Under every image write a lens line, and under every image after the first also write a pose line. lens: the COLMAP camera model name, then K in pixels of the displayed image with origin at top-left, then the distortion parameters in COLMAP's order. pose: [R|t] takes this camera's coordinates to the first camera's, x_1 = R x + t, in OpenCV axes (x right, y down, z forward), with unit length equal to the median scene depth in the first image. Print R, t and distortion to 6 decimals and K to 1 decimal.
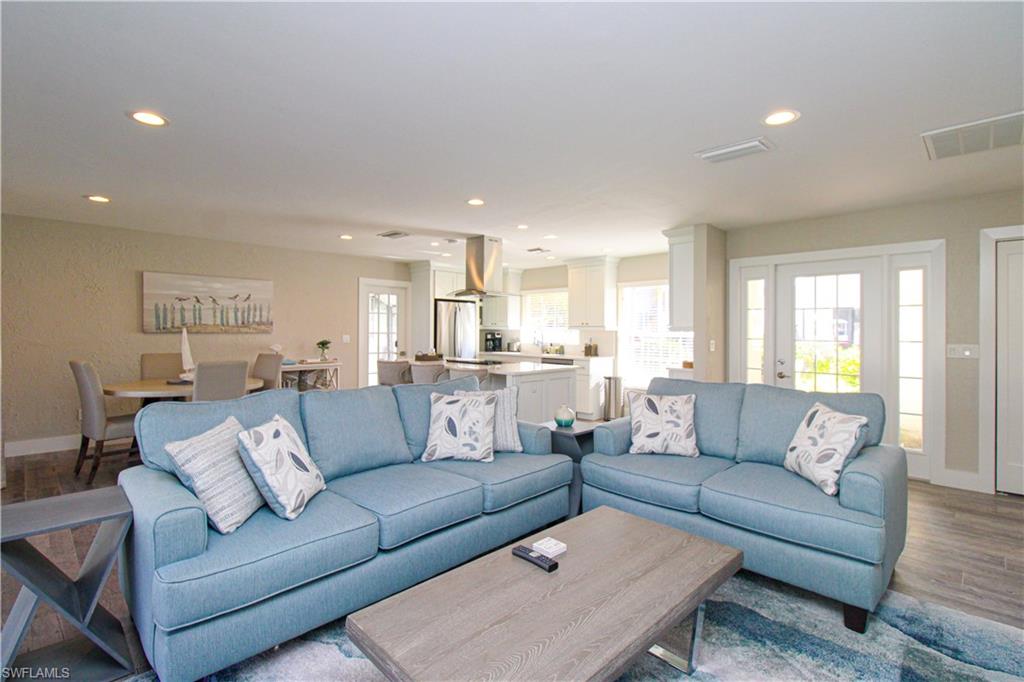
lens RADIAL K [[480.1, 0, 513.7], [0, 480.1, 332.0], [0, 0, 1]] dist [0.022221, -0.015927]
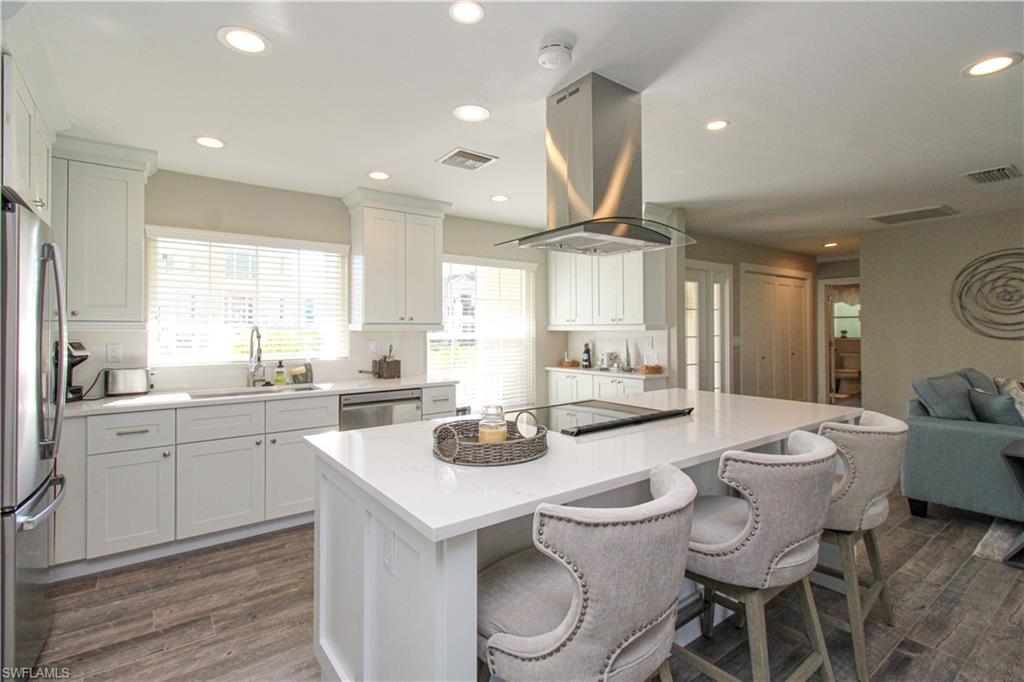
lens RADIAL K [[480.7, 0, 514.0], [0, 480.7, 324.1], [0, 0, 1]] dist [0.024766, -0.012433]
pose [[0.156160, 0.003572, 0.987725, -0.437121], [0.008865, 0.999948, -0.005018, -0.008582], [-0.987692, 0.009540, 0.156121, 0.961748]]
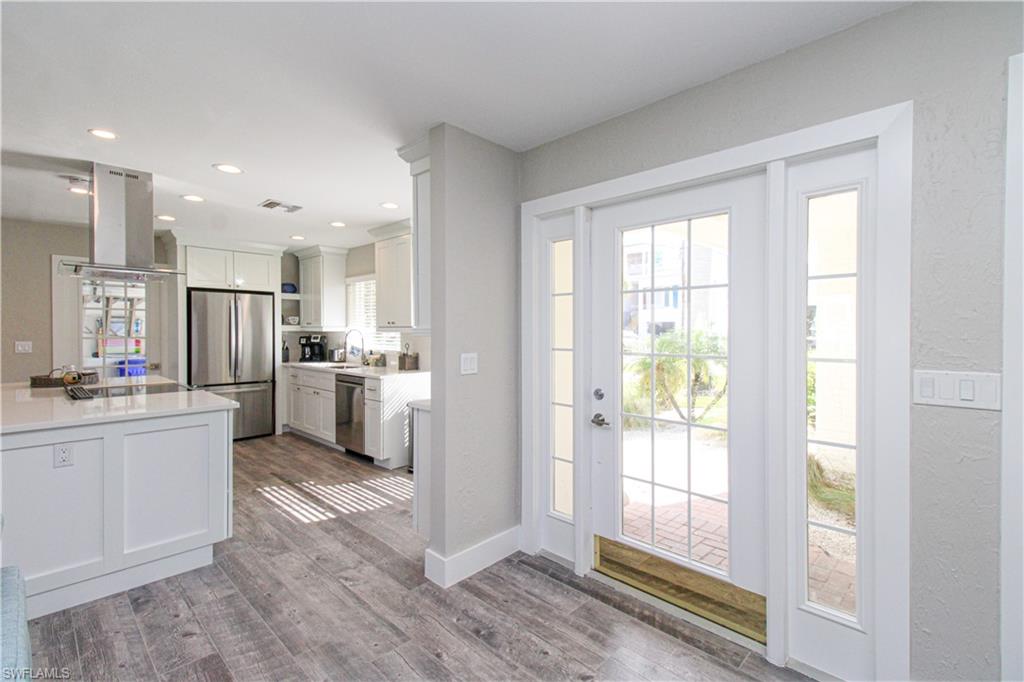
lens RADIAL K [[464.9, 0, 515.3], [0, 464.9, 337.7], [0, 0, 1]] dist [0.020015, -0.000113]
pose [[0.999981, -0.004578, 0.004231, 0.386638], [0.004523, 0.999907, 0.012892, -0.004834], [-0.004290, -0.012873, 0.999908, 0.418986]]
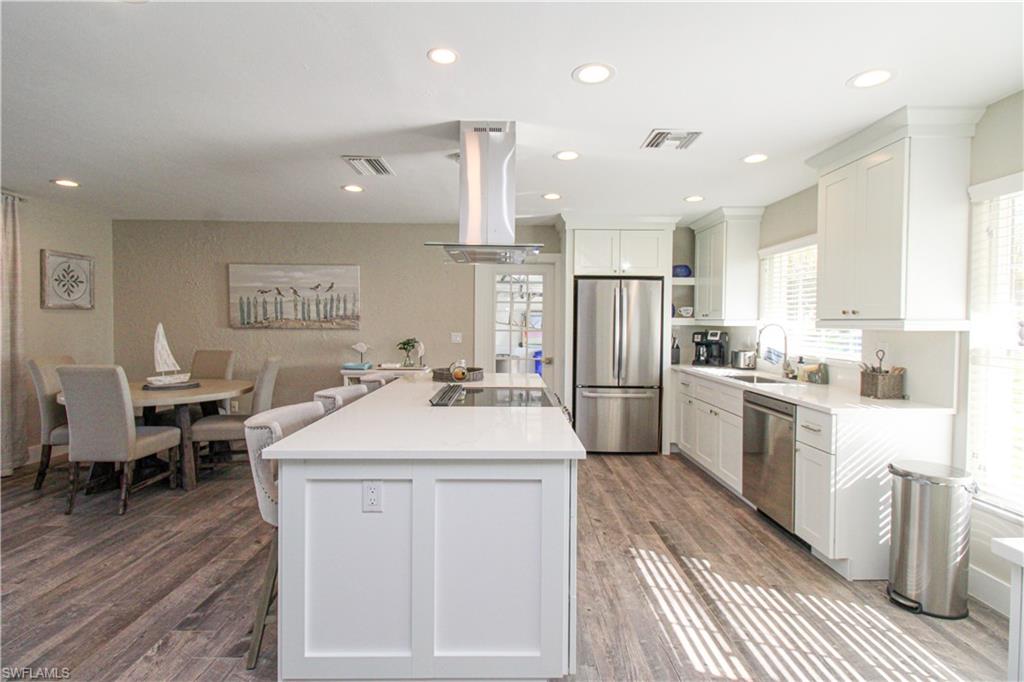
lens RADIAL K [[480.1, 0, 513.7], [0, 480.1, 332.0], [0, 0, 1]] dist [0.022221, -0.015927]
pose [[0.705420, 0.014065, -0.708650, 0.280878], [-0.006216, 0.999887, 0.013657, -0.006323], [0.708762, -0.005229, 0.705428, 0.655274]]
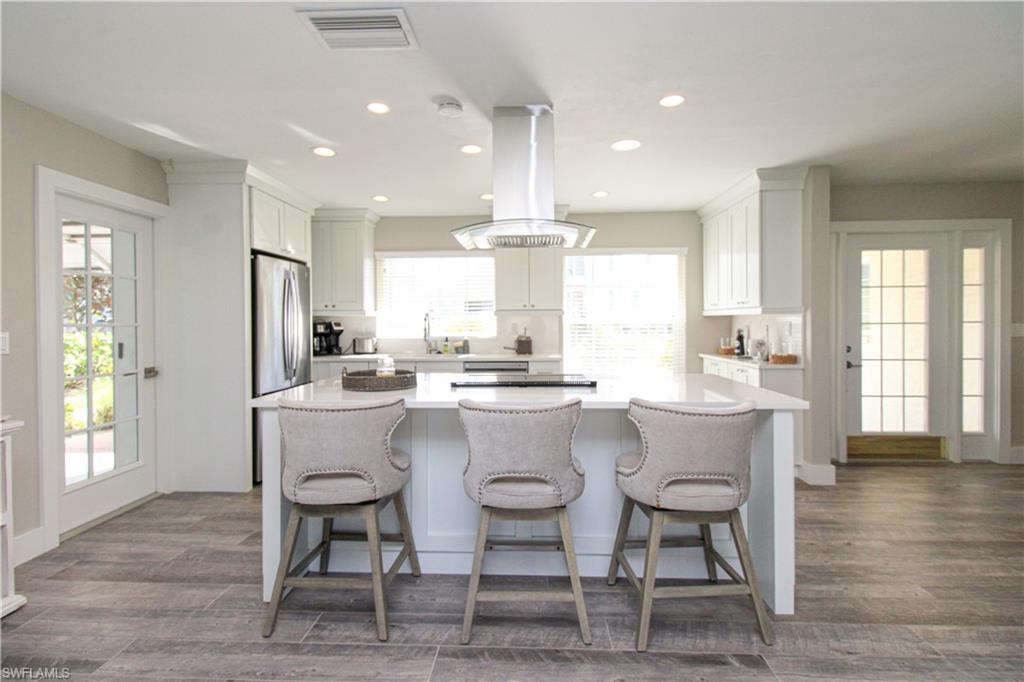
lens RADIAL K [[480.7, 0, 514.0], [0, 480.7, 324.1], [0, 0, 1]] dist [0.024766, -0.012433]
pose [[0.747201, -0.014682, 0.664436, -0.368187], [0.012364, 0.999890, 0.008190, 0.002876], [-0.664483, 0.002095, 0.747300, 0.627396]]
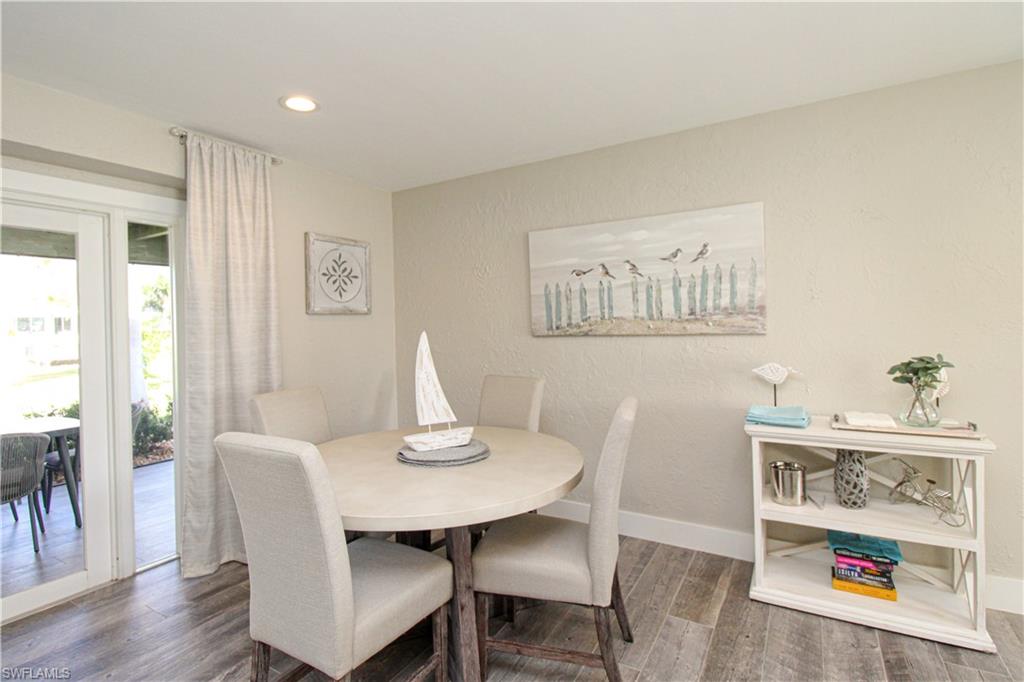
lens RADIAL K [[480.1, 0, 513.7], [0, 480.1, 332.0], [0, 0, 1]] dist [0.022221, -0.015927]
pose [[0.232759, 0.003608, -0.972528, -0.179346], [0.021550, 0.999728, 0.008866, -0.007940], [0.972296, -0.023022, 0.232618, 0.762348]]
